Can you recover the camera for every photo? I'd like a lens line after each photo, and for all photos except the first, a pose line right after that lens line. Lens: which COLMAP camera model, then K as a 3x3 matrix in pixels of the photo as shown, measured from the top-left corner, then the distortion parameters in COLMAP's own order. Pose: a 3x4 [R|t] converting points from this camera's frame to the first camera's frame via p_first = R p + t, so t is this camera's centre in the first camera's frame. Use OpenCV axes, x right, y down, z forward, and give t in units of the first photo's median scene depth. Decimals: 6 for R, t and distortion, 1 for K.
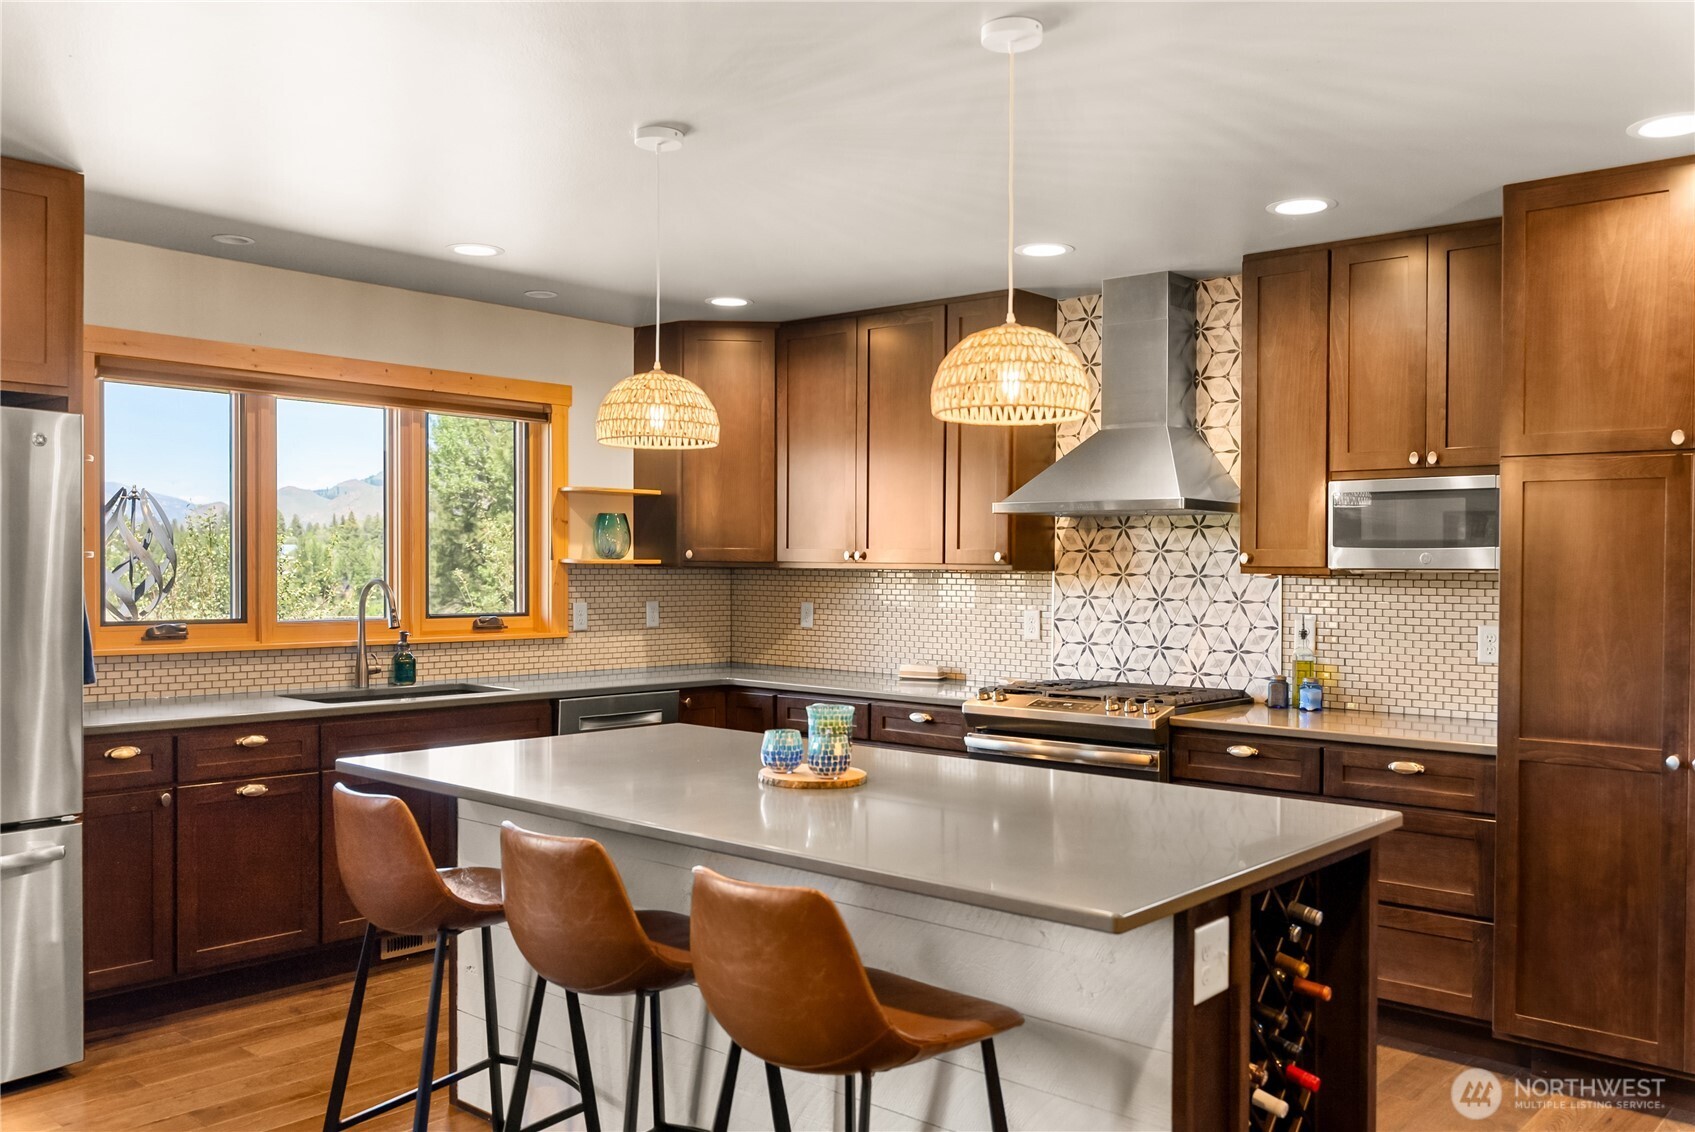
lens RADIAL K [[1366.4, 0, 874.4], [0, 1366.4, 574.1], [0, 0, 1]] dist [-0.007304, -0.000987]
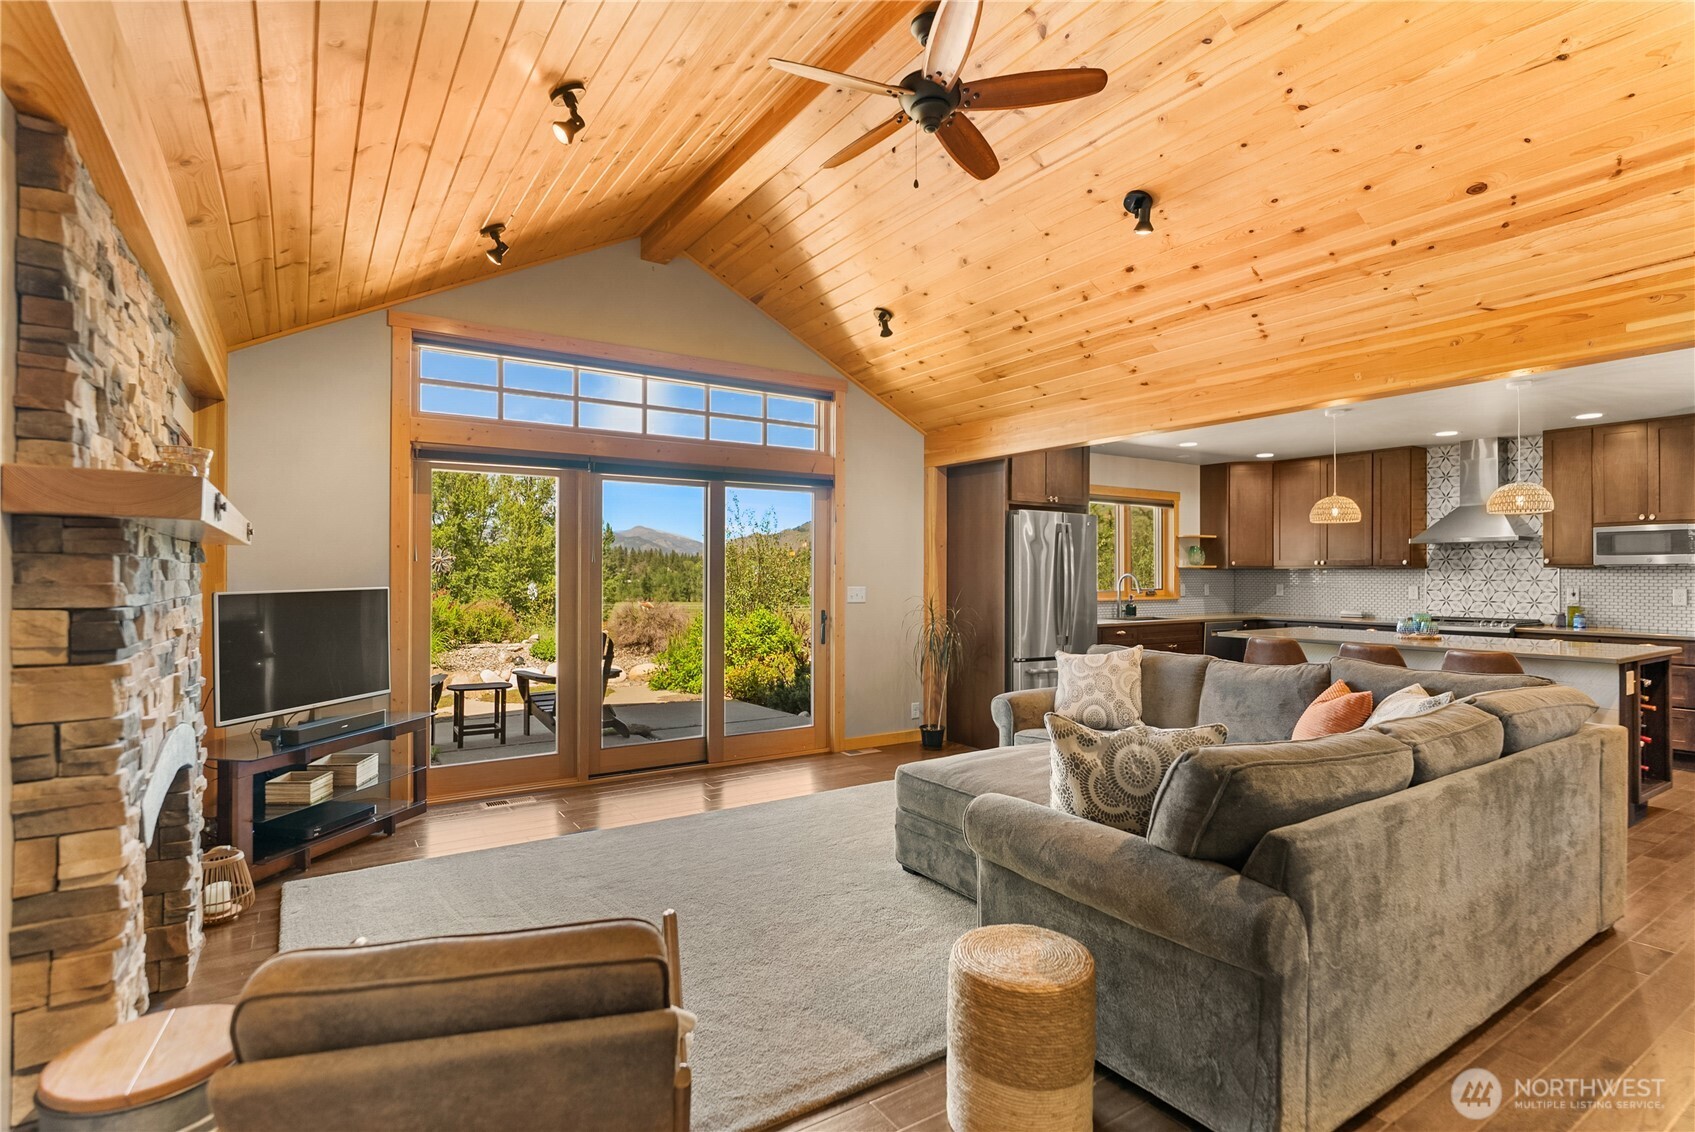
lens RADIAL K [[832.7, 0, 851.2], [0, 832.7, 569.7], [0, 0, 1]] dist [-0.002114, -0.000221]
pose [[0.962630, -0.009566, -0.270649, -0.431016], [0.005800, 0.999875, -0.014708, 0.015133], [0.270756, 0.012589, 0.962566, -0.606954]]
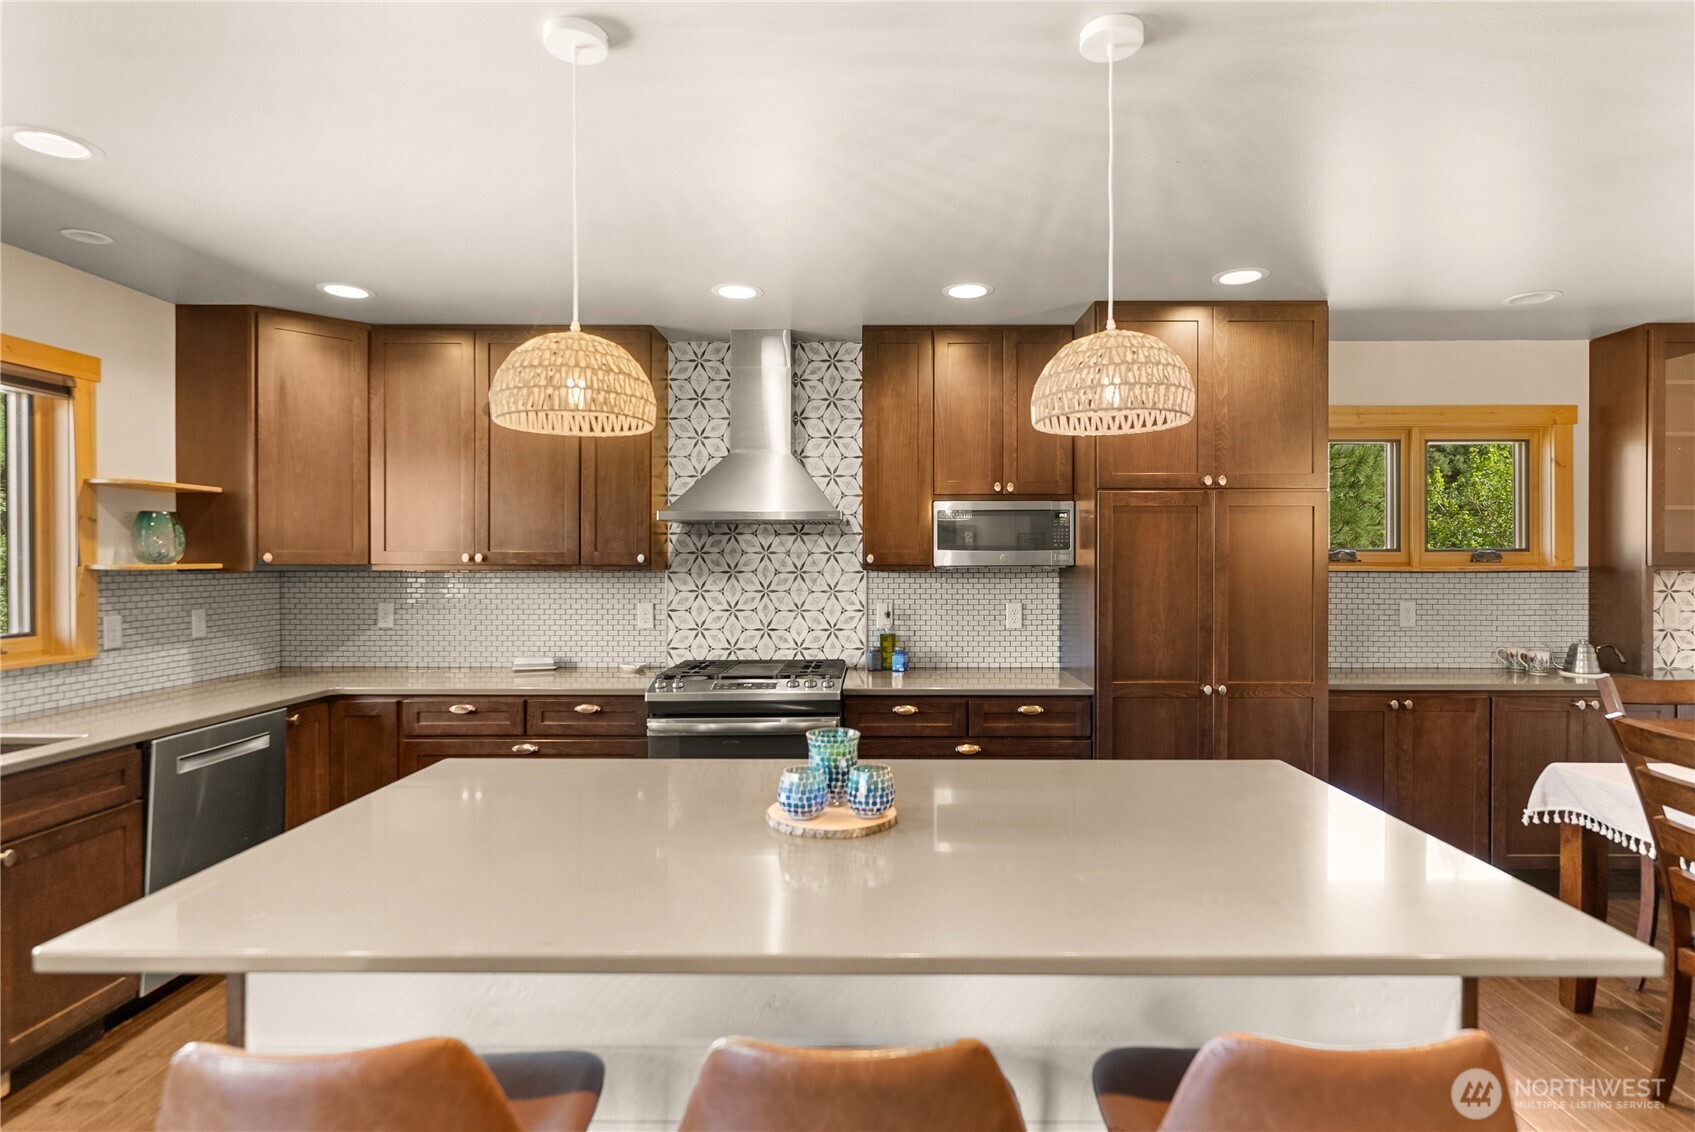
lens RADIAL K [[862.6, 0, 854.5], [0, 862.6, 558.0], [0, 0, 1]] dist [0.002496, -0.000148]
pose [[0.768528, -0.009145, 0.639751, -0.233766], [0.011773, 0.999931, 0.000150, -0.011141], [-0.639708, 0.007416, 0.768582, 0.335767]]
